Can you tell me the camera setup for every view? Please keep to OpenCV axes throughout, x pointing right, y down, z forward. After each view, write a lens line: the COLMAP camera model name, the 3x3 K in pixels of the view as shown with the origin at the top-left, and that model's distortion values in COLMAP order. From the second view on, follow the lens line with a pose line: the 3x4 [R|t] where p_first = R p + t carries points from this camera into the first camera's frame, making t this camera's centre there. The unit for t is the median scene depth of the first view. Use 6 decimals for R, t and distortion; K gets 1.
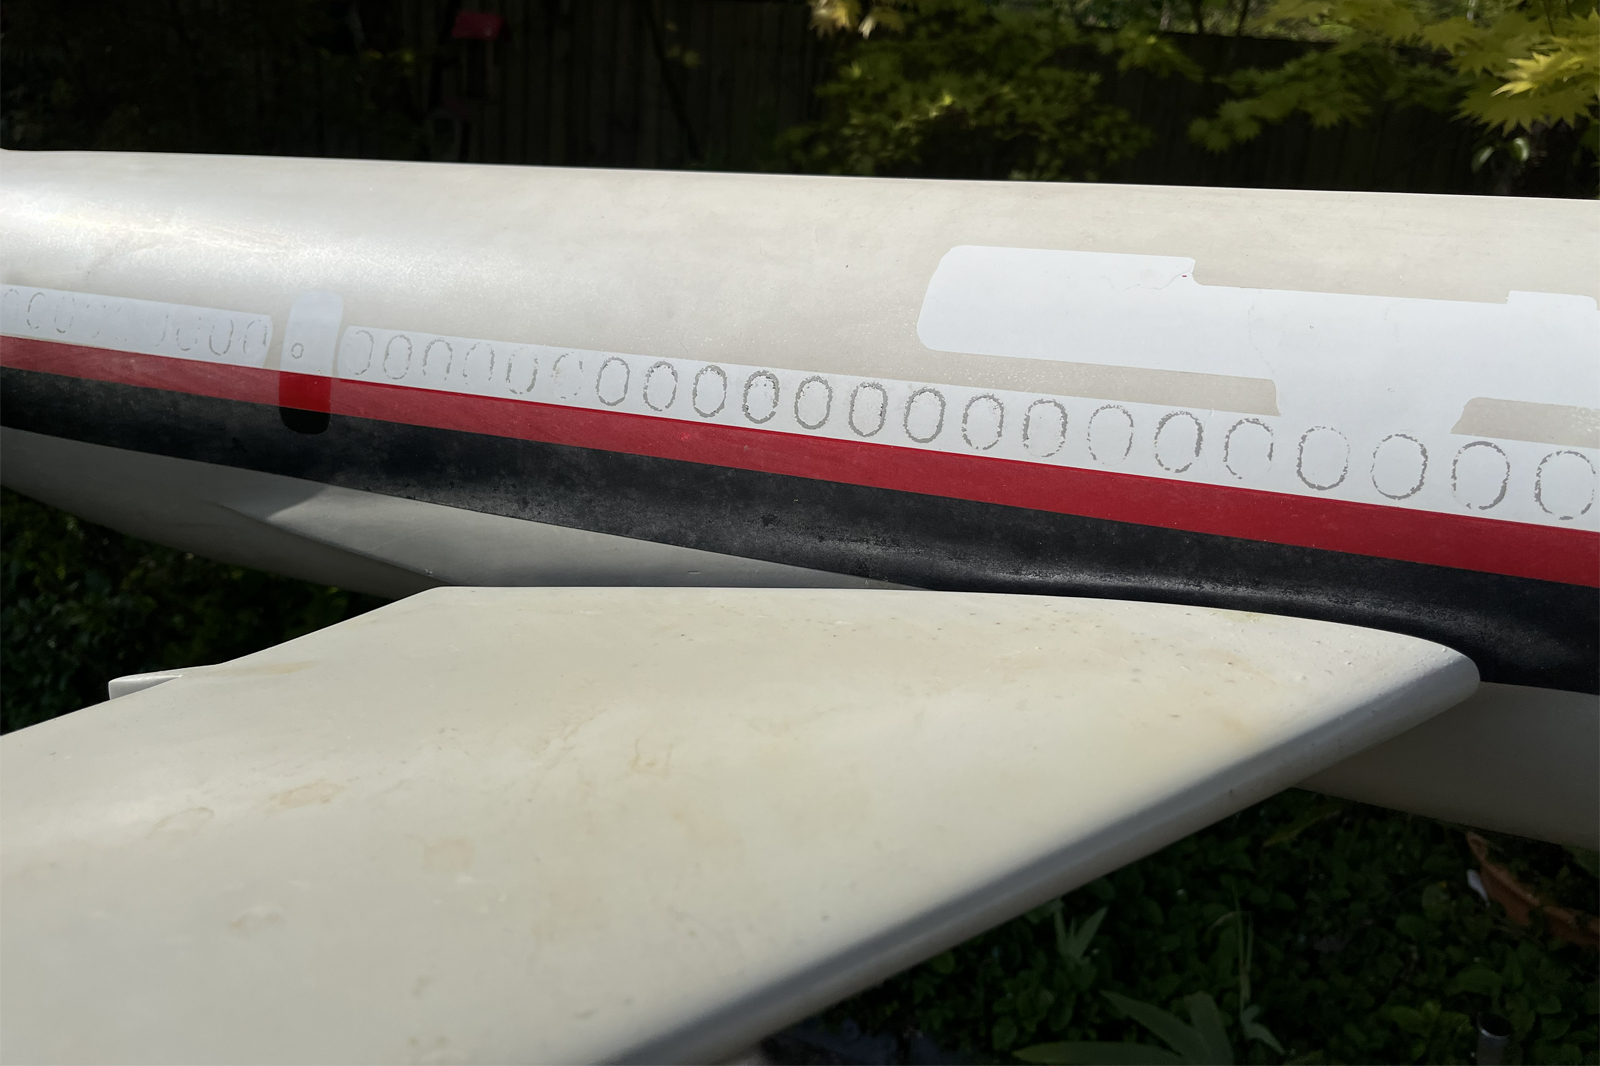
lens RADIAL K [[1221.4, 0, 821.2], [0, 1221.4, 457.8], [0, 0, 1]] dist [0.049453, -0.070242]
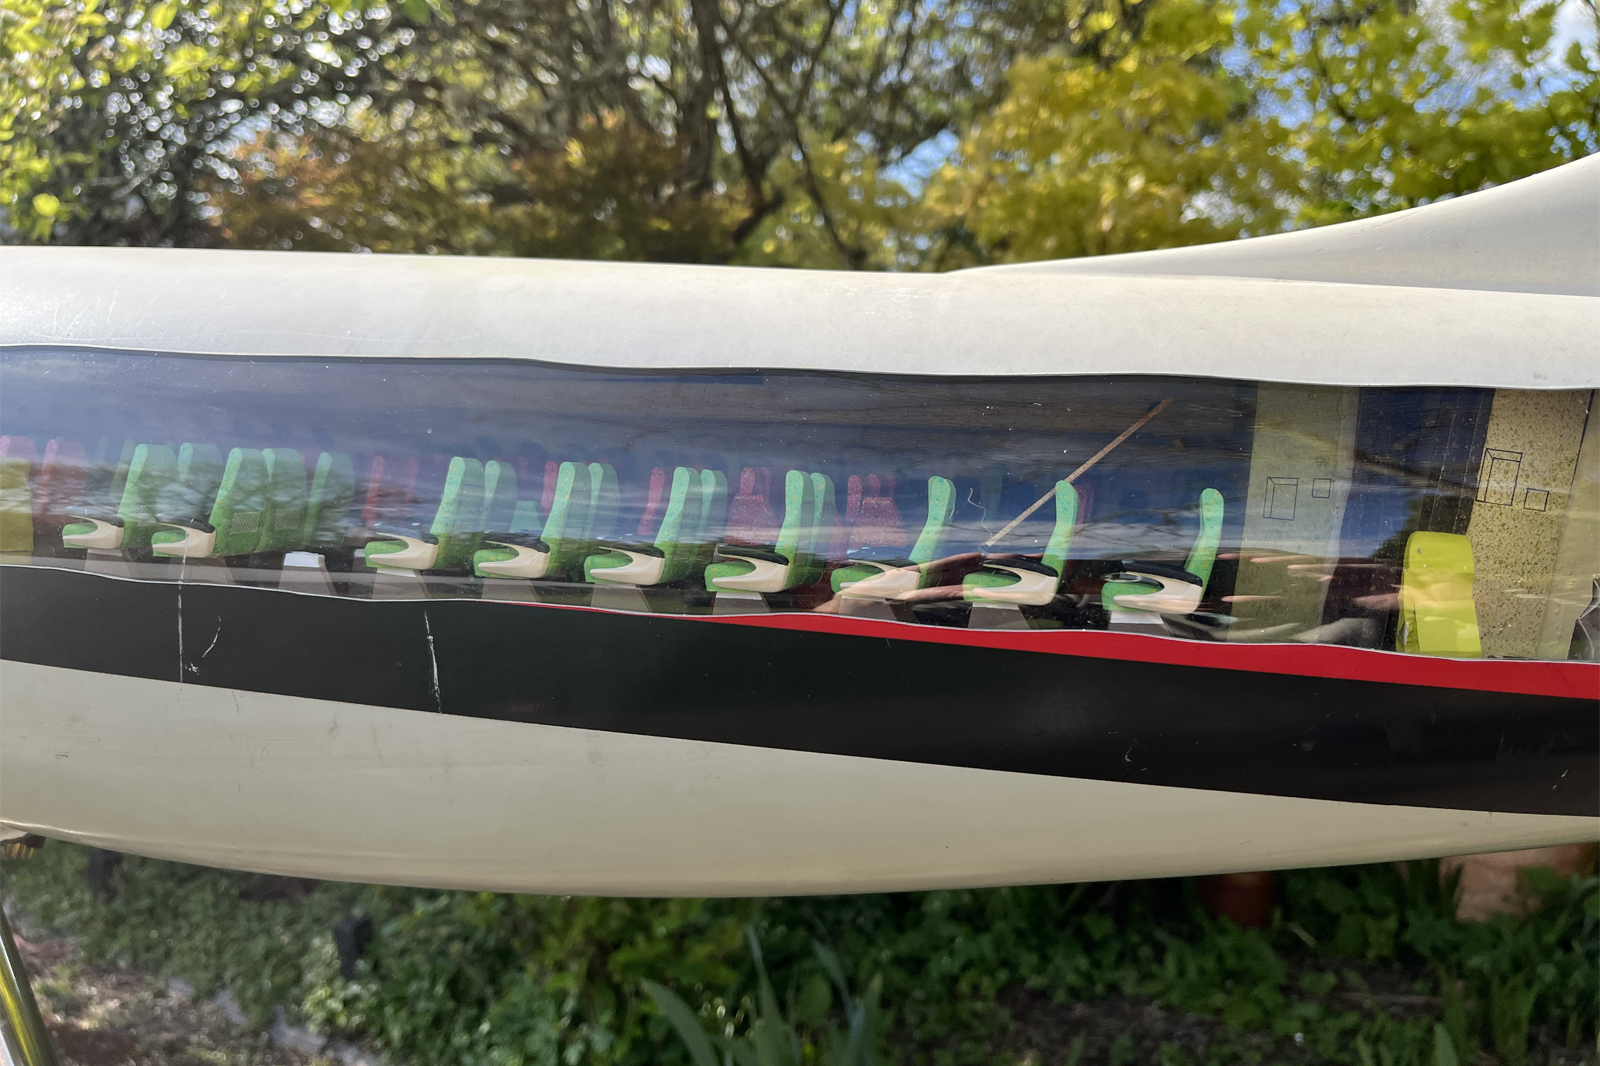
lens RADIAL K [[1221.4, 0, 816.3], [0, 1221.4, 534.8], [0, 0, 1]] dist [0.049453, -0.070242]
pose [[0.981134, -0.059694, -0.183881, -0.087592], [0.010114, 0.965683, -0.259525, 0.108514], [0.193063, 0.252769, 0.948069, -0.083368]]
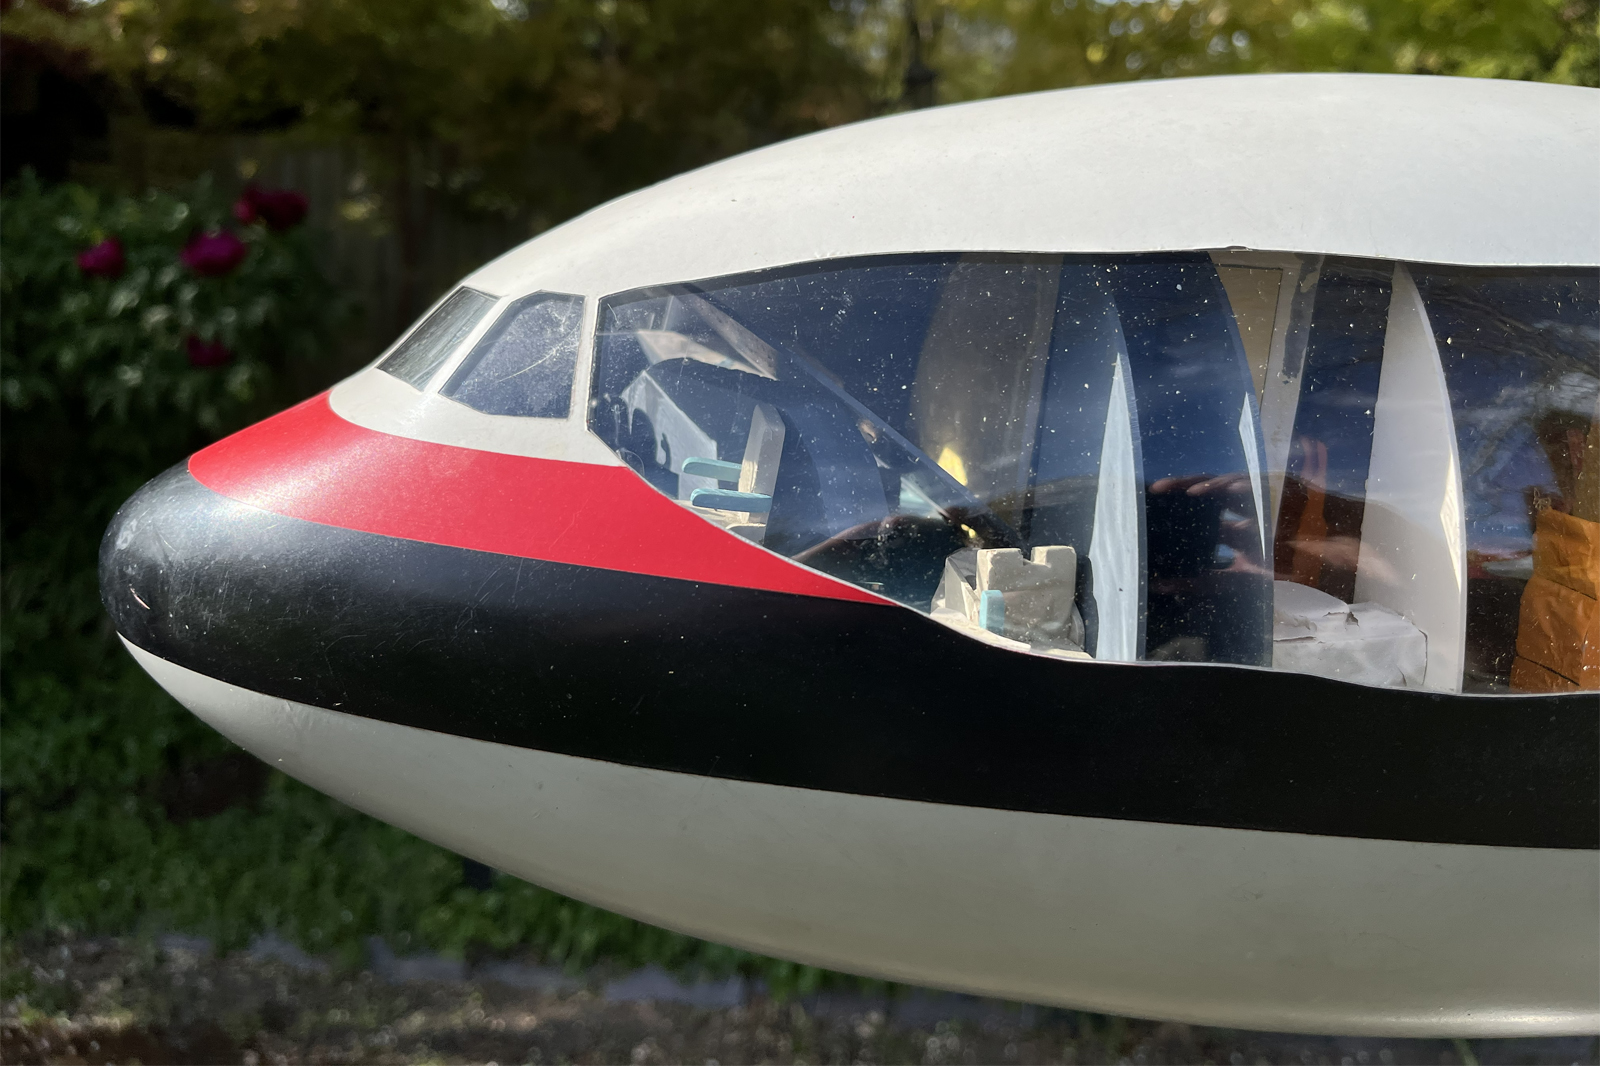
lens RADIAL K [[1221.4, 0, 800.3], [0, 1221.4, 527.6], [0, 0, 1]] dist [0.049453, -0.070242]
pose [[0.964968, -0.108582, 0.238844, -0.901855], [0.120704, 0.992011, -0.036682, -0.052813], [-0.232953, 0.064226, 0.970365, 0.026567]]
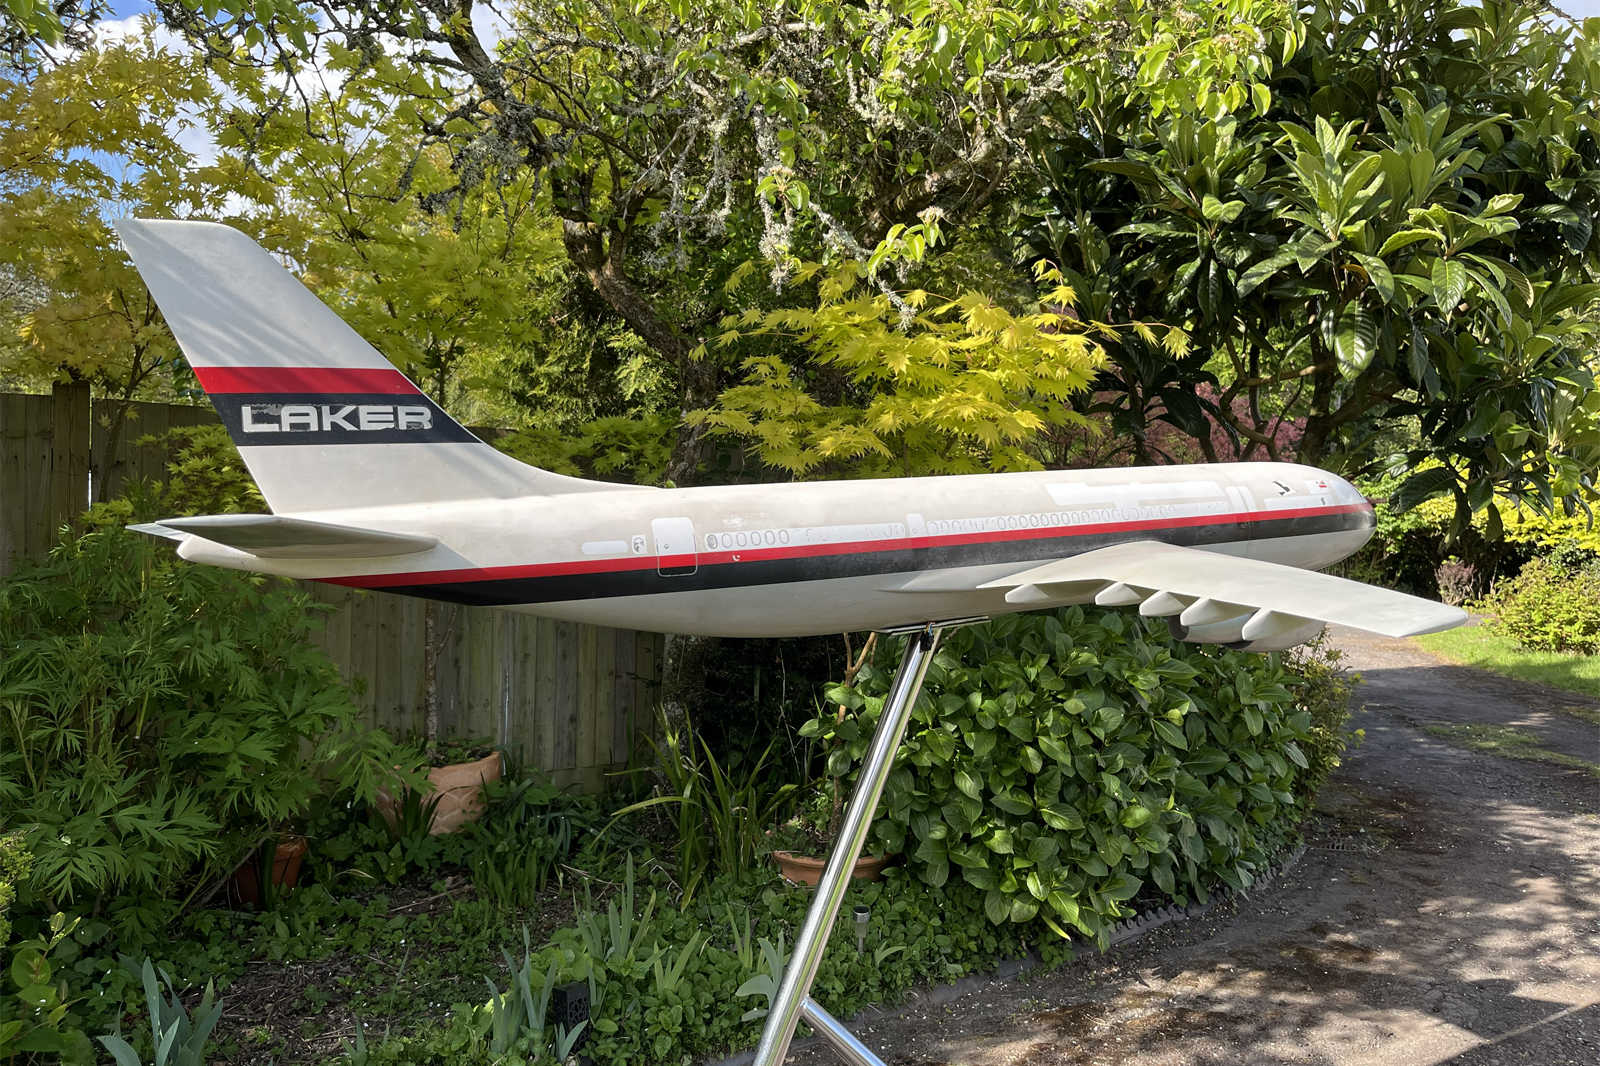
lens RADIAL K [[1221.4, 0, 806.6], [0, 1221.4, 529.2], [0, 0, 1]] dist [0.049453, -0.070242]
pose [[0.575048, -0.073991, 0.814767, -0.964846], [0.260817, 0.960518, -0.096853, 0.044242], [-0.775432, 0.268200, 0.571642, -0.193490]]
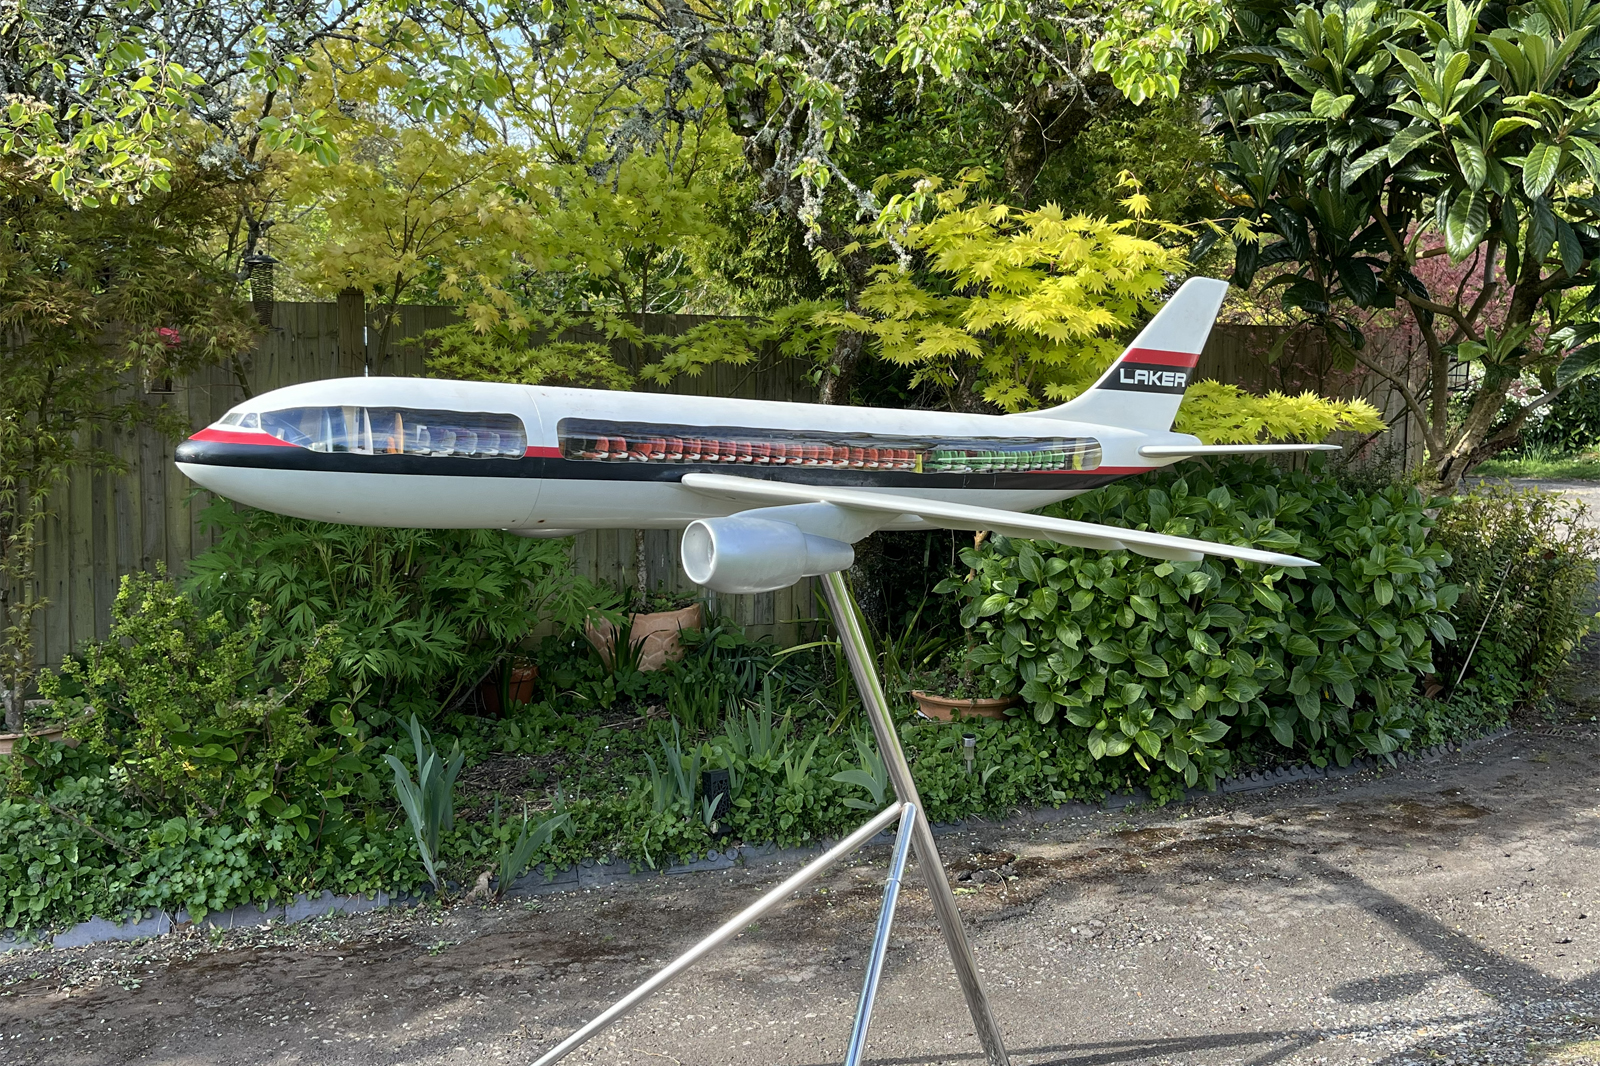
lens RADIAL K [[1516.3, 0, 819.1], [0, 1516.3, 481.1], [0, 0, 1]] dist [0.026490, 0.000000]
pose [[0.750058, -0.124667, 0.649516, -1.332505], [0.239752, 0.966527, -0.091351, 0.178404], [-0.616386, 0.224241, 0.754841, -0.992364]]
